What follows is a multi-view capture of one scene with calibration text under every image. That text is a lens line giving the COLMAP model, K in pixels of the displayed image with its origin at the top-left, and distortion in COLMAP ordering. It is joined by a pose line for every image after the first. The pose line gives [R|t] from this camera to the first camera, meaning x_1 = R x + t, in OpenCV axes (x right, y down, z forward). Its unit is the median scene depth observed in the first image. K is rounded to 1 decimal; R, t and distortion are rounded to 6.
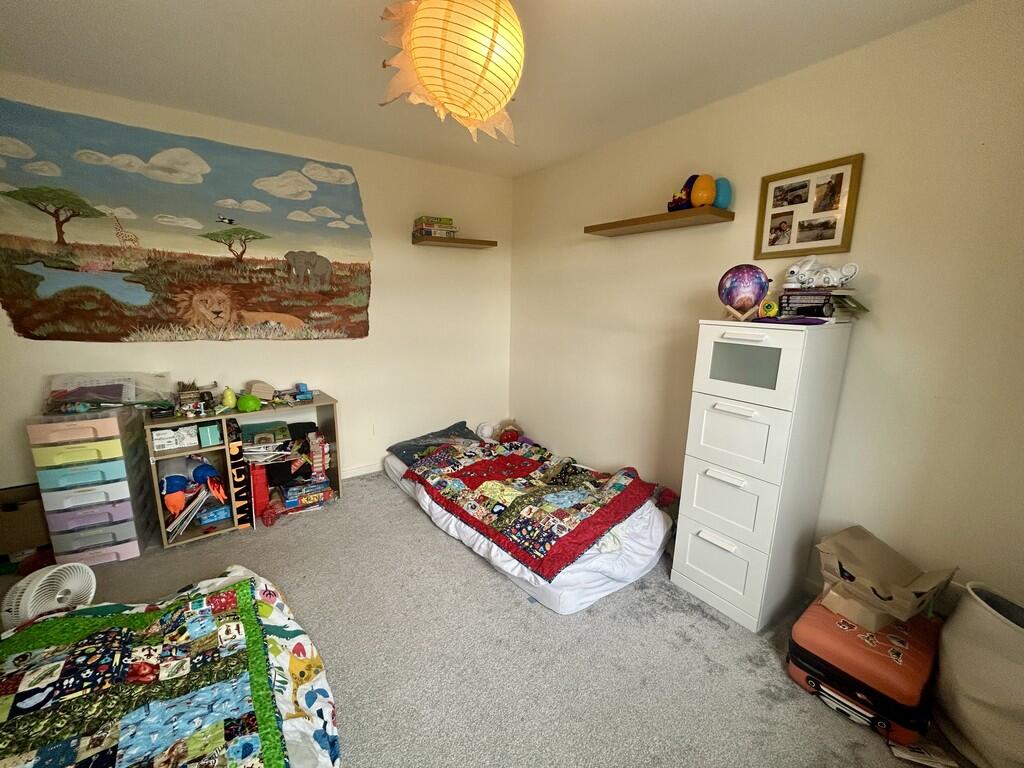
lens RADIAL K [[412.9, 0, 512.0], [0, 412.9, 384.0], [0, 0, 1]] dist [-0.000880, -0.000224]
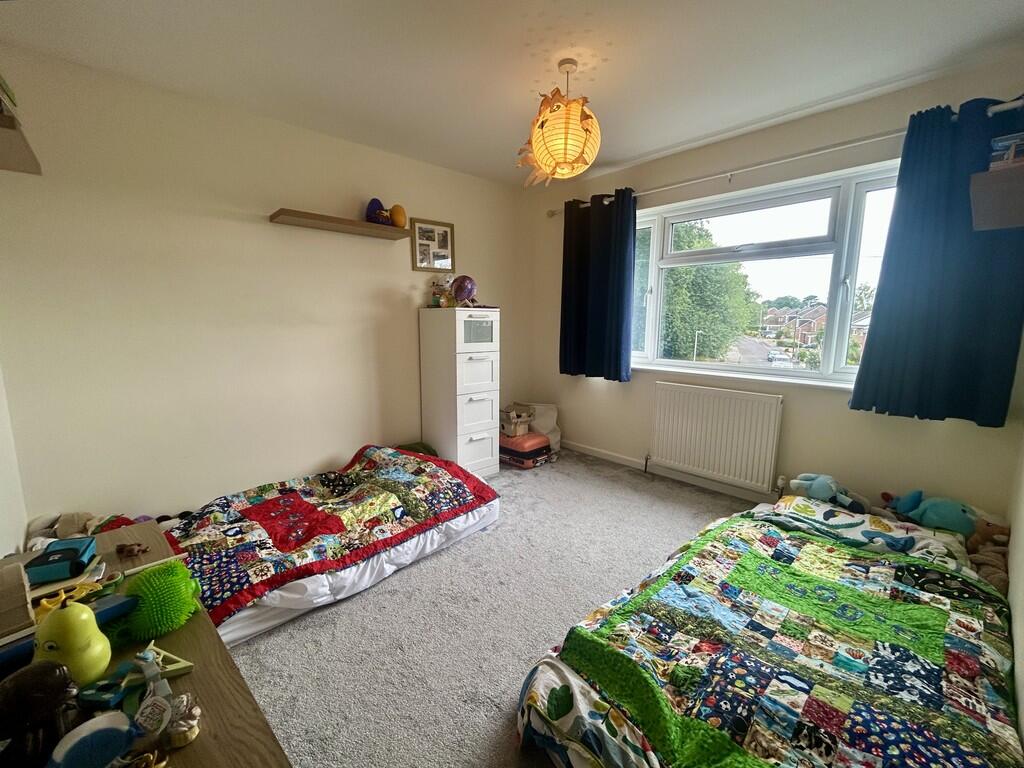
lens RADIAL K [[424.8, 0, 490.0], [0, 424.8, 392.2], [0, 0, 1]] dist [0.000938, 0.000409]
pose [[-0.092462, -0.181751, 0.978988, -1.111302], [0.196189, 0.960600, 0.196867, -0.126164], [-0.976197, 0.210270, -0.053161, 0.936216]]
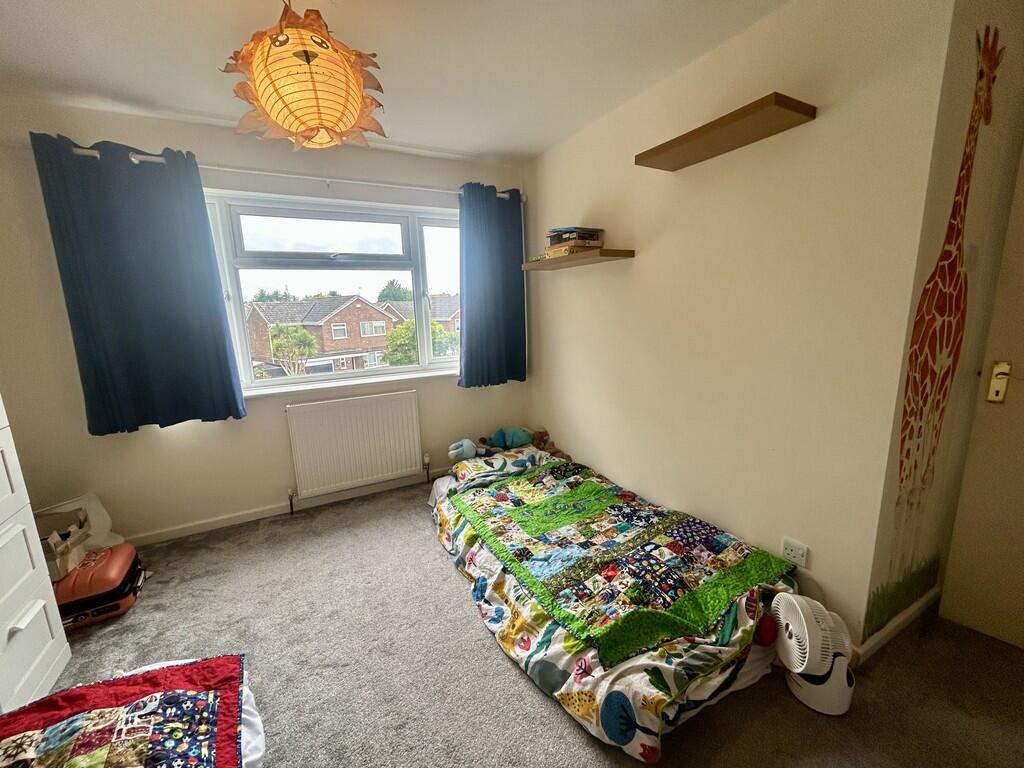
lens RADIAL K [[430.2, 0, 516.8], [0, 430.2, 385.2], [0, 0, 1]] dist [-0.002086, 0.000681]
pose [[-0.992664, -0.008567, 0.120598, -0.487428], [0.039227, 0.920701, 0.388291, -0.282701], [-0.114362, 0.390174, -0.913612, 1.358469]]
